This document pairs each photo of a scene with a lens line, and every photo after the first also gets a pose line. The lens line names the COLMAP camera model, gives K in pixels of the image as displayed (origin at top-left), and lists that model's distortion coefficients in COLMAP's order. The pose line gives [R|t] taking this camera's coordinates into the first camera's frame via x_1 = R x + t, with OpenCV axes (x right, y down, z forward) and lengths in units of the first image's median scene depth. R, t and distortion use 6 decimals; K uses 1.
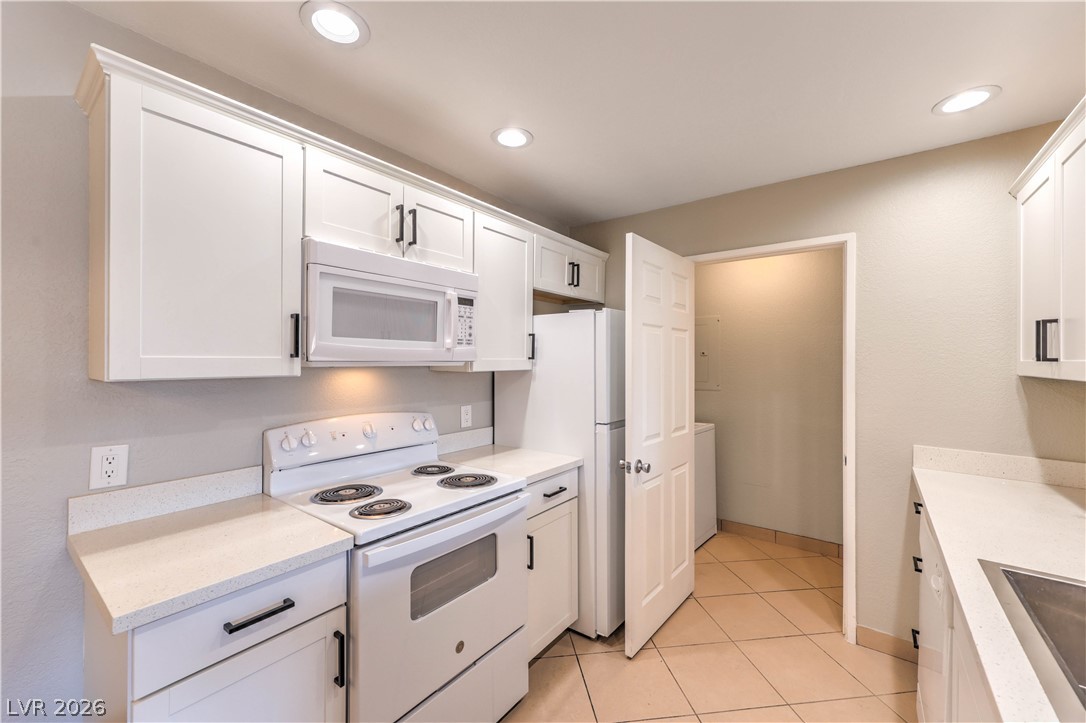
lens RADIAL K [[438.4, 0, 549.1], [0, 438.4, 360.2], [0, 0, 1]] dist [0.005764, 0.000203]
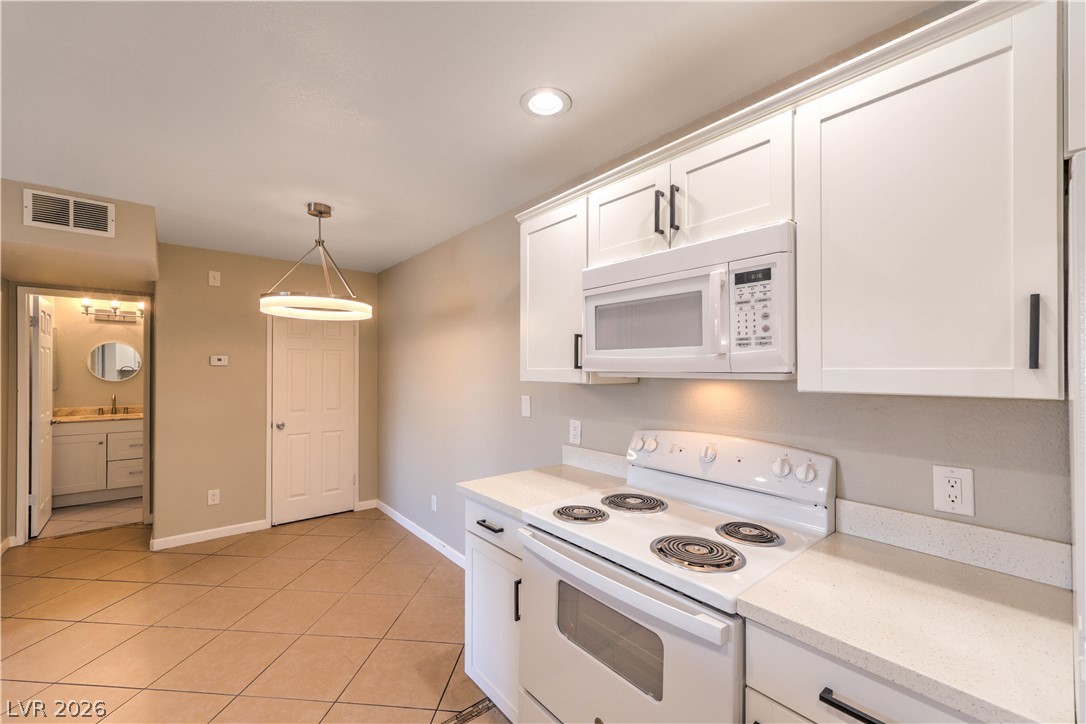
lens RADIAL K [[438.4, 0, 535.7], [0, 438.4, 368.9], [0, 0, 1]] dist [0.005764, 0.000203]
pose [[-0.247188, -0.006941, -0.968943, 0.543907], [-0.002314, 0.999976, -0.006573, 0.001918], [0.968965, 0.000618, -0.247198, 0.960663]]
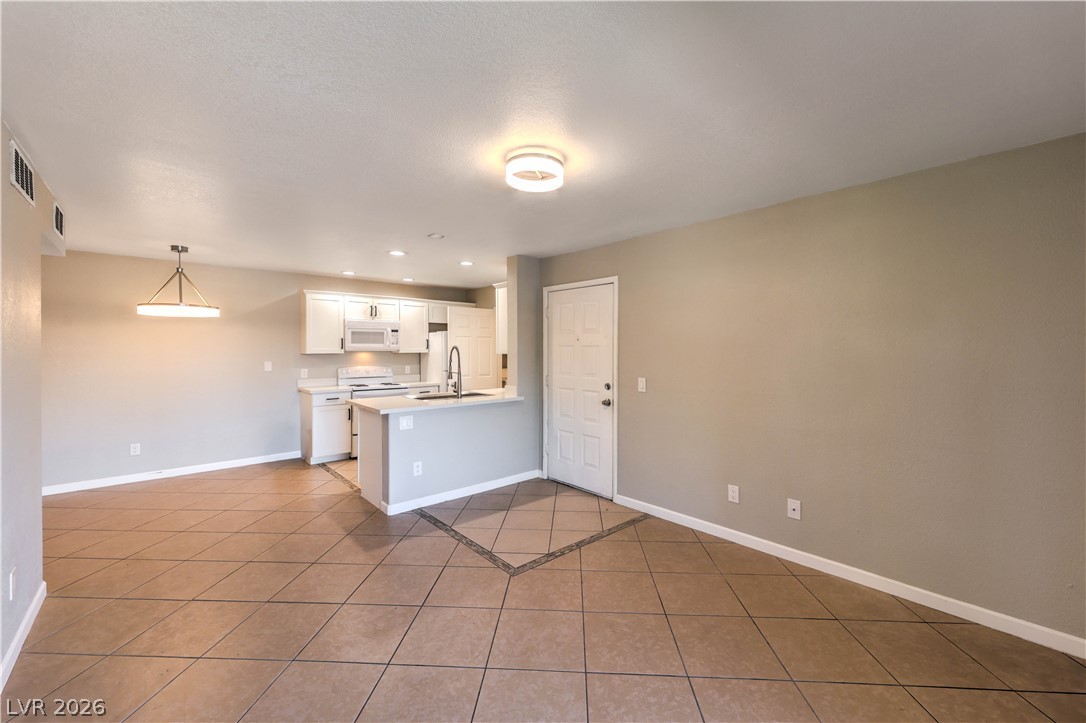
lens RADIAL K [[438.4, 0, 552.2], [0, 438.4, 348.0], [0, 0, 1]] dist [0.005764, 0.000203]
pose [[0.980332, -0.007002, -0.197233, 1.764418], [0.006767, 0.999975, -0.001863, 0.005642], [0.197241, 0.000492, 0.980355, -2.158044]]
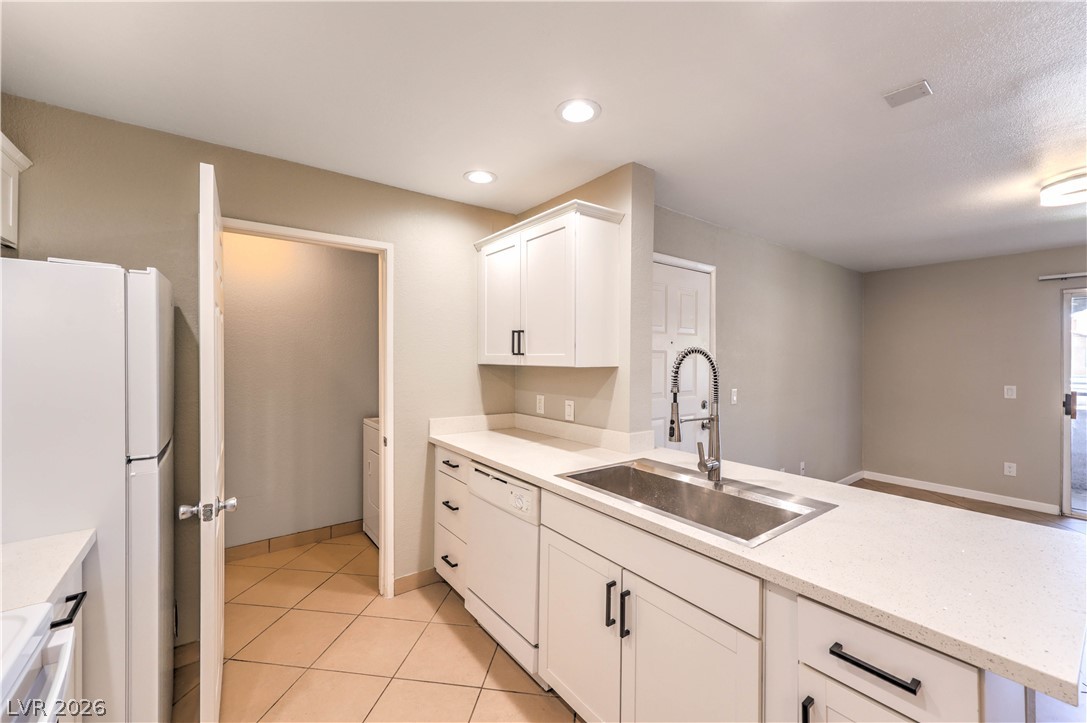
lens RADIAL K [[438.8, 0, 545.1], [0, 438.8, 357.0], [0, 0, 1]] dist [0.005764, 0.000203]
pose [[0.285404, -0.006696, 0.958384, -0.389158], [-0.001981, 0.999969, 0.007577, -0.002028], [-0.958405, -0.004061, 0.285382, 0.365806]]
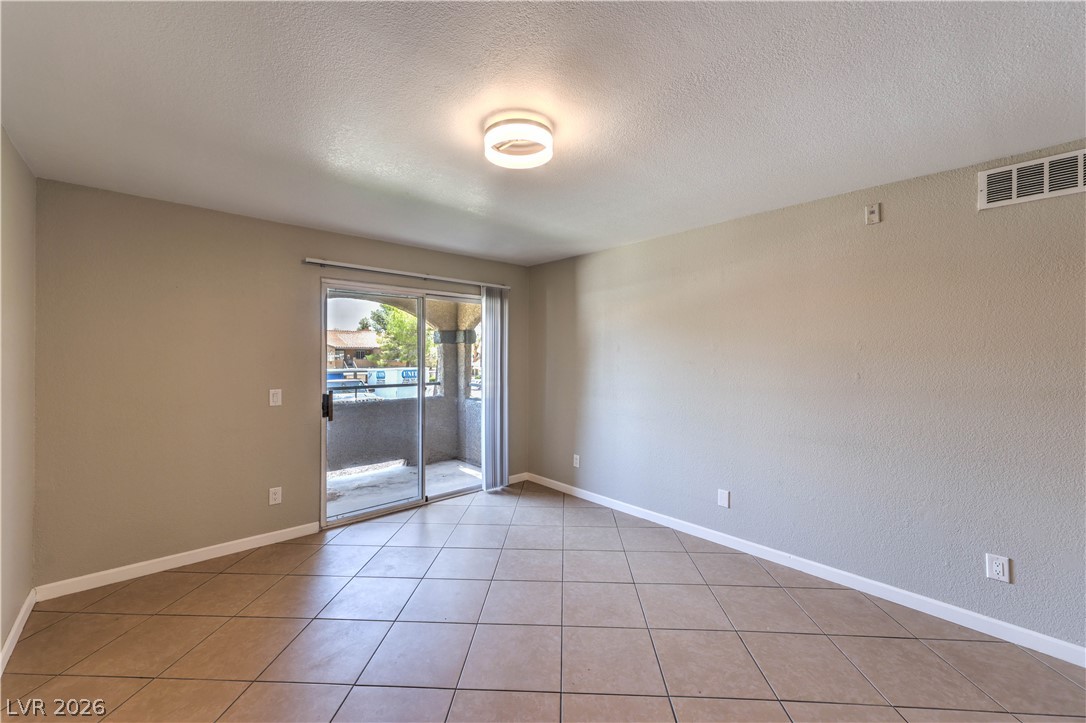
lens RADIAL K [[438.4, 0, 553.2], [0, 438.4, 354.9], [0, 0, 1]] dist [0.005764, 0.000203]
pose [[-0.982880, -0.008048, 0.184070, 1.165738], [-0.007922, 0.999968, 0.001420, 0.008348], [-0.184076, -0.000063, -0.982912, 0.237980]]
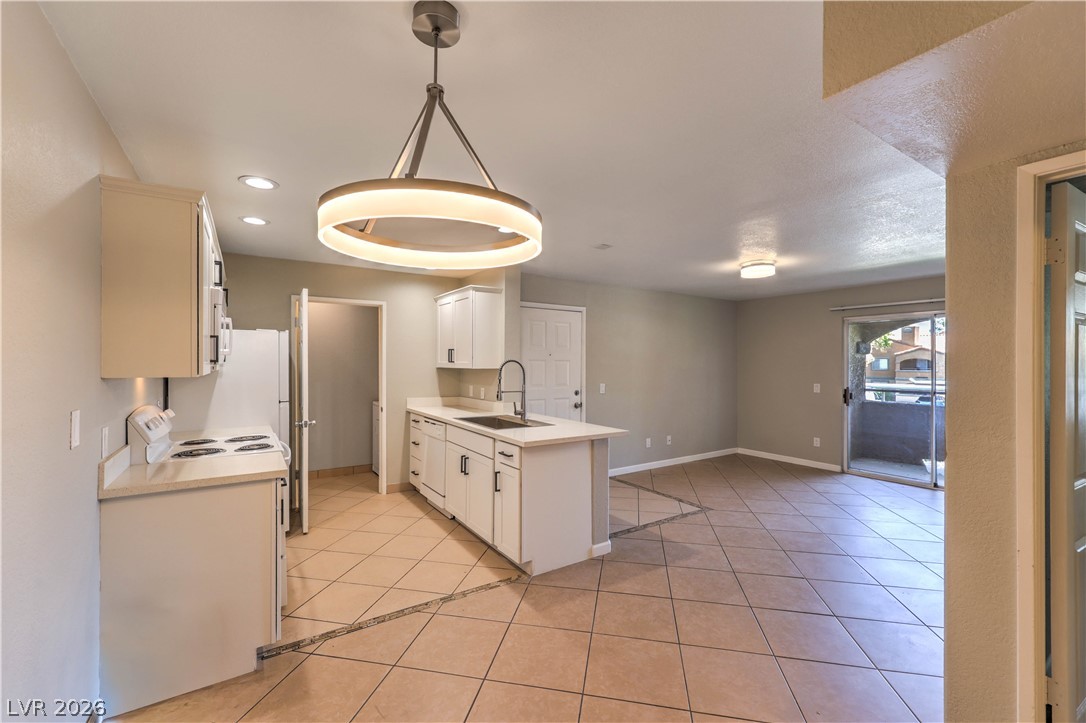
lens RADIAL K [[438.4, 0, 537.8], [0, 438.4, 363.4], [0, 0, 1]] dist [0.005764, 0.000203]
pose [[0.346643, -0.004694, 0.937985, -1.350455], [-0.000970, 0.999985, 0.005363, -0.006249], [-0.937997, -0.002768, 0.346634, -0.553895]]
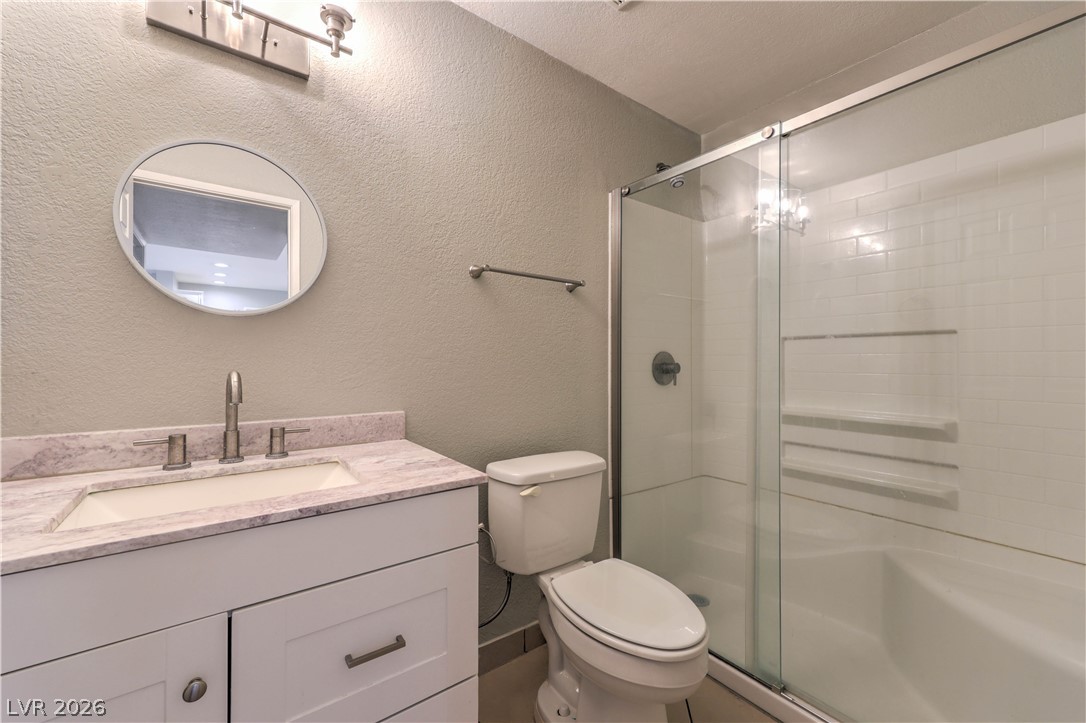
lens RADIAL K [[438.4, 0, 544.3], [0, 438.4, 357.3], [0, 0, 1]] dist [0.005764, 0.000203]
pose [[-0.283301, -0.011591, -0.958961, -1.077842], [-0.002159, 0.999932, -0.011448, 0.142377], [0.959029, -0.001172, -0.283306, -1.795441]]
